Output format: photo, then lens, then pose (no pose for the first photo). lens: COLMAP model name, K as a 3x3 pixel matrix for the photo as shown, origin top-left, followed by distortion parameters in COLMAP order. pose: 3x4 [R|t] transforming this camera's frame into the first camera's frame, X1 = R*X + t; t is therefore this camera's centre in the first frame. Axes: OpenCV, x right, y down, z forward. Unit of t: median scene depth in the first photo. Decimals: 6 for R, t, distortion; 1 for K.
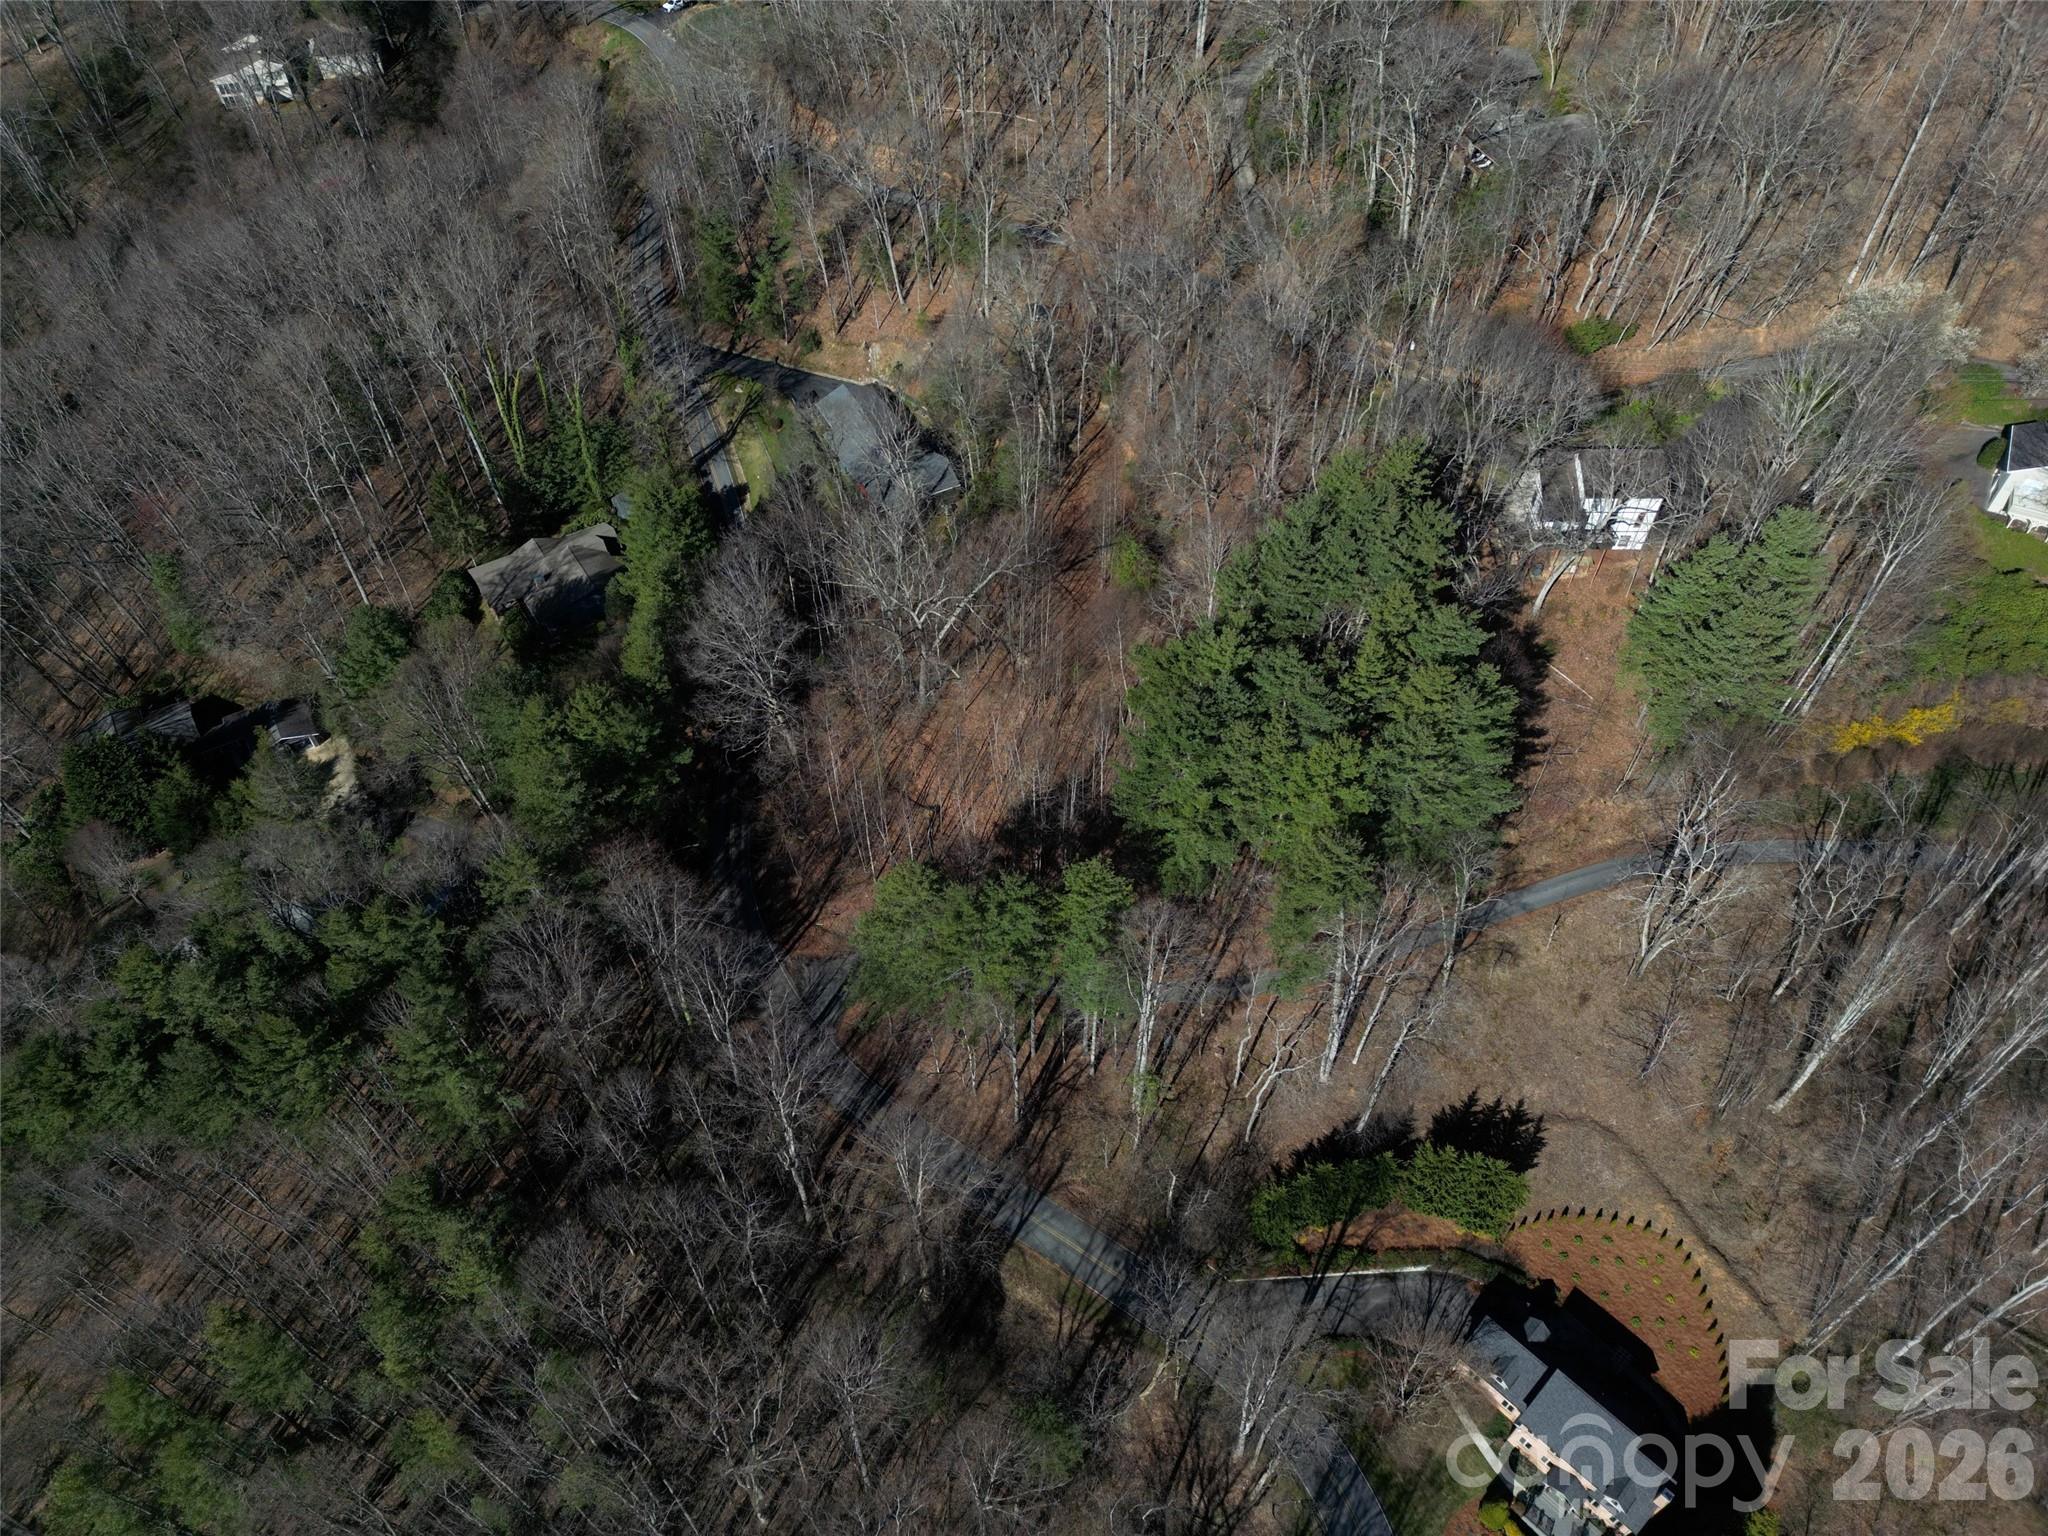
lens RADIAL K [[1404.4, 0, 1017.3], [0, 1404.4, 767.1], [0, 0, 1]] dist [0.075238, -0.067508]
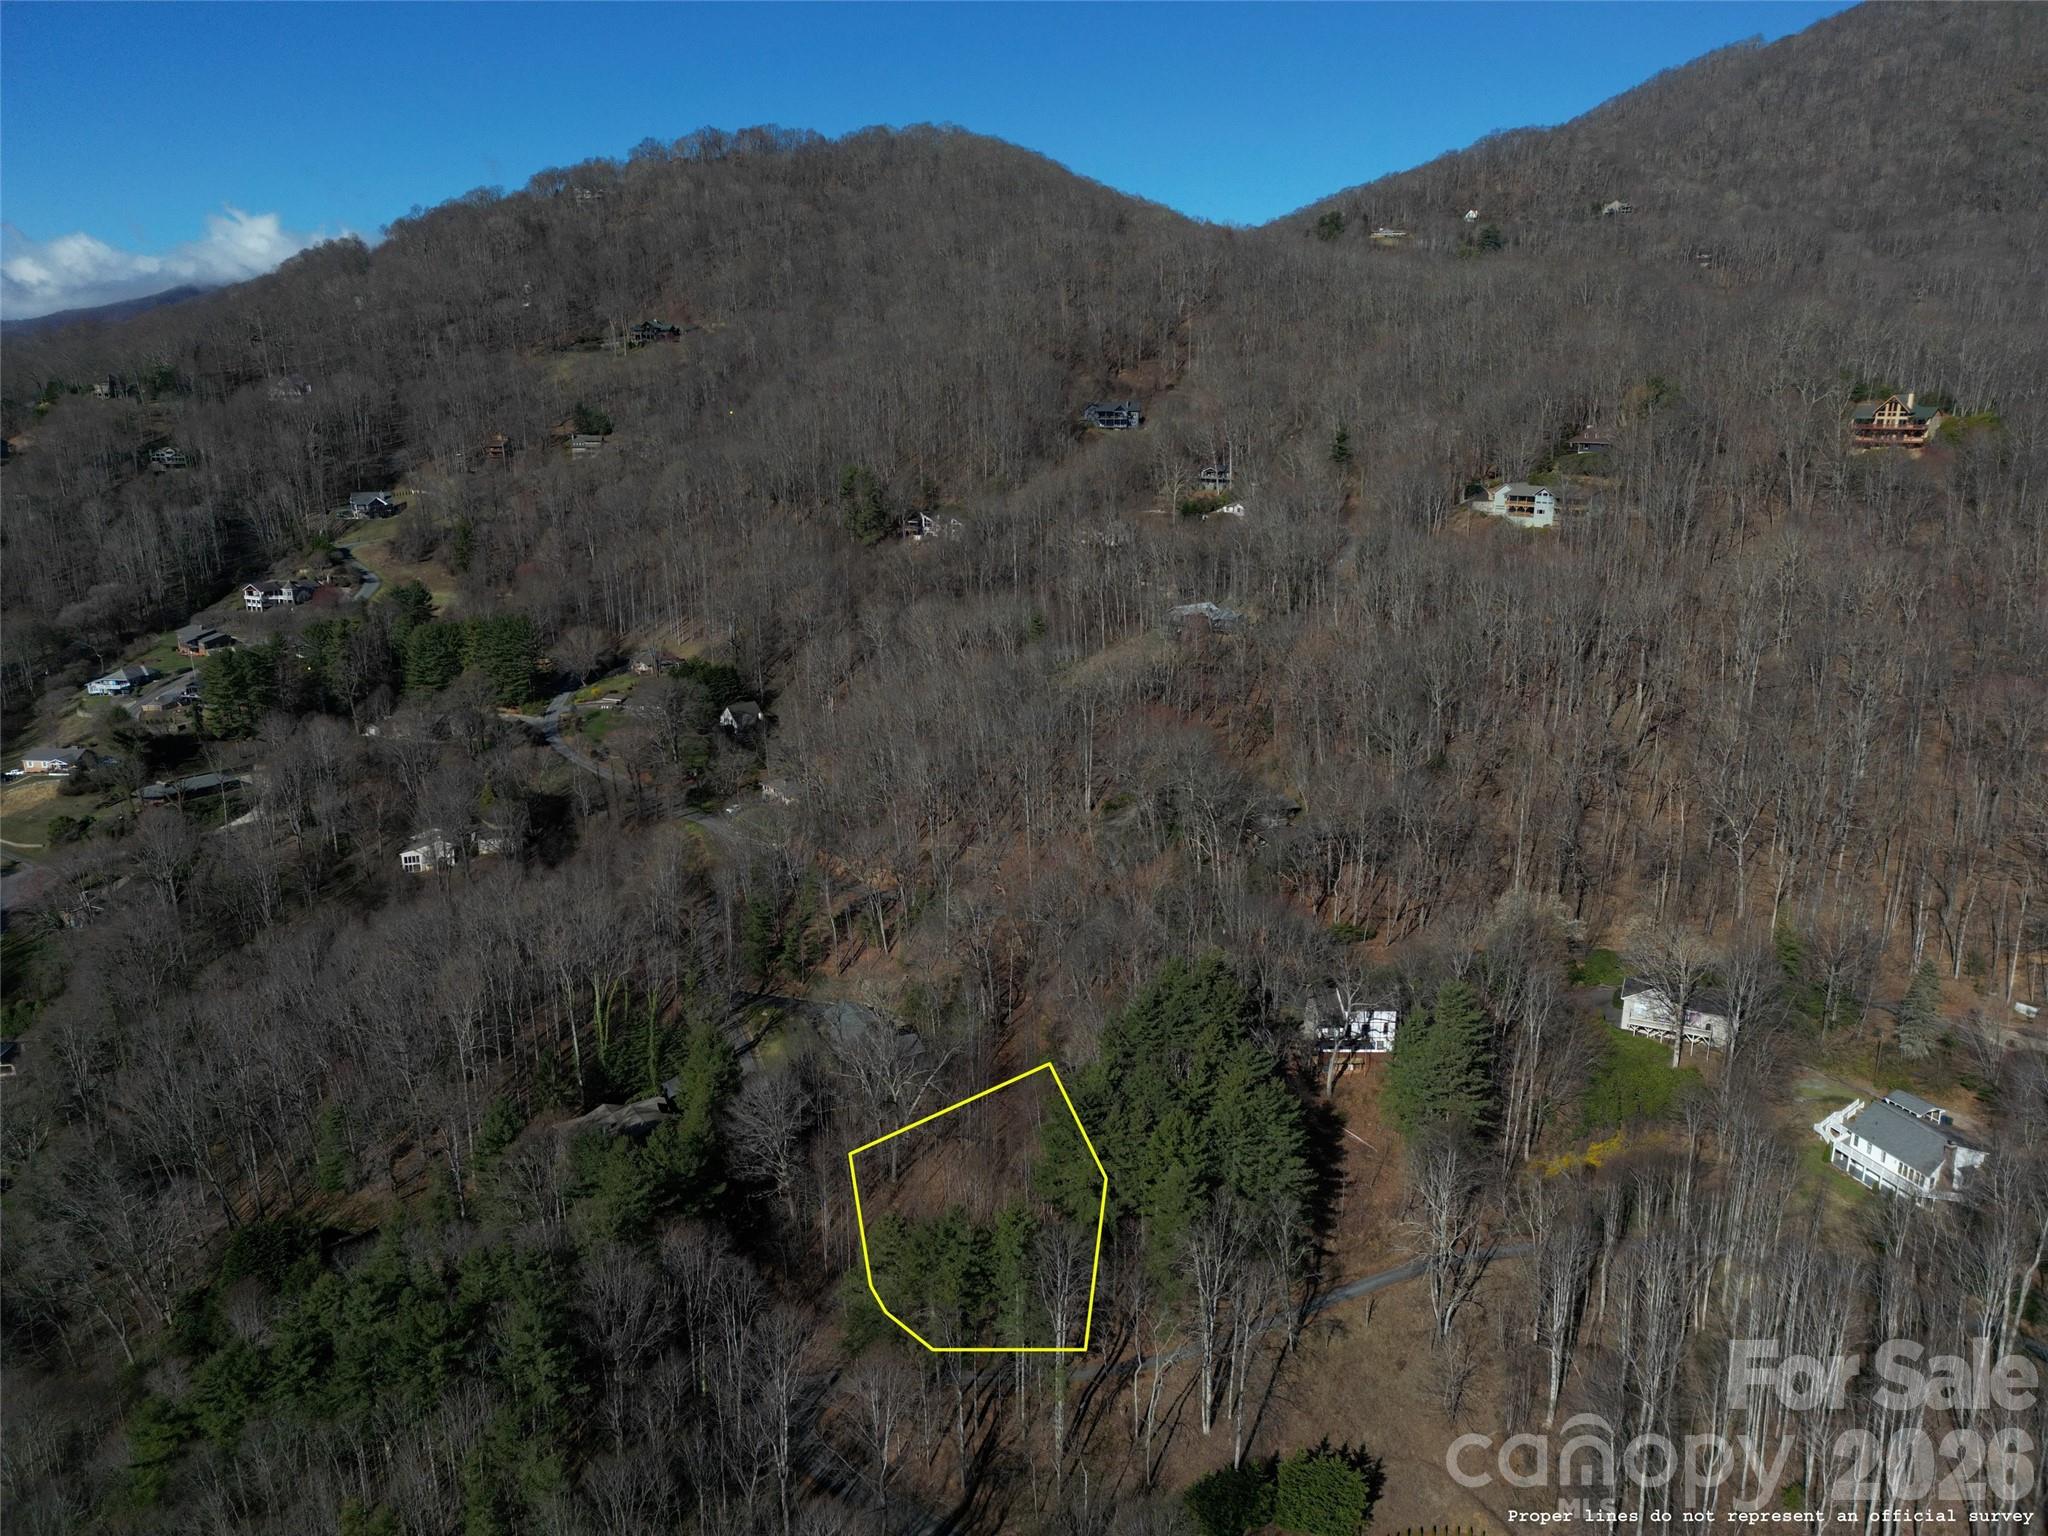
lens RADIAL K [[1404.4, 0, 1017.3], [0, 1404.4, 767.1], [0, 0, 1]] dist [0.075238, -0.067508]
pose [[0.999631, -0.005499, 0.026593, 0.016771], [0.019636, 0.822838, -0.567937, 0.424085], [-0.018759, 0.568250, 0.822642, -0.352255]]
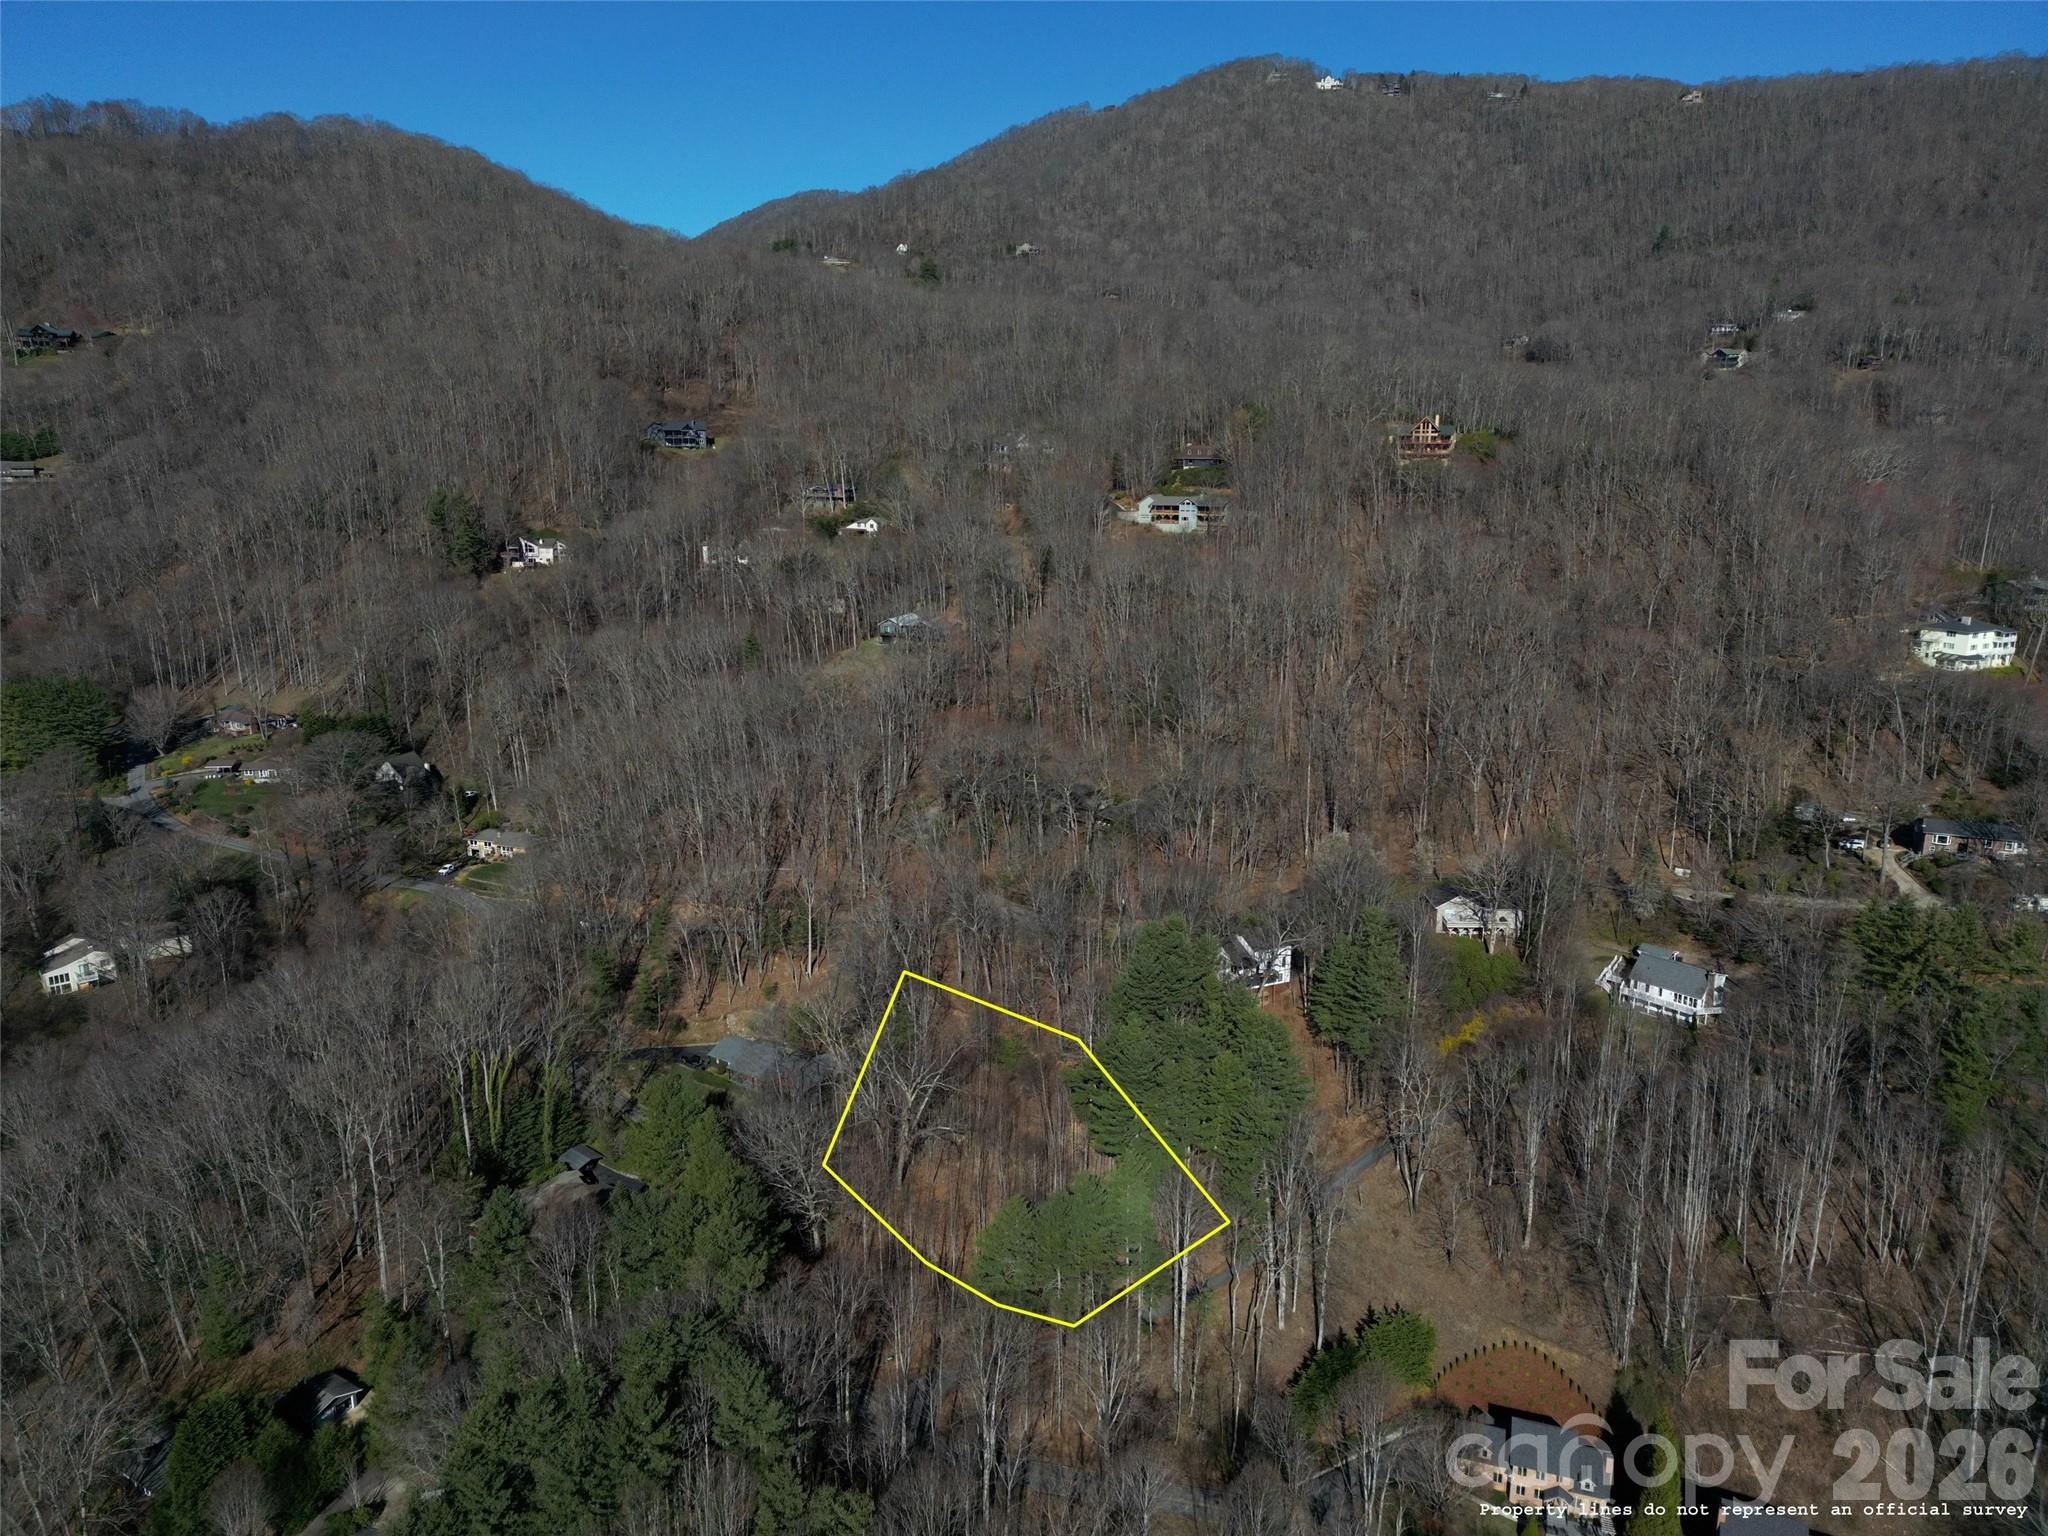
lens RADIAL K [[1431.7, 0, 1021.4], [0, 1431.7, 727.0], [0, 0, 1]] dist [0.062705, -0.040437]
pose [[0.897130, -0.093262, 0.431810, -0.556782], [0.334483, 0.781920, -0.526044, 0.401849], [-0.288580, 0.616363, 0.732678, -0.343369]]
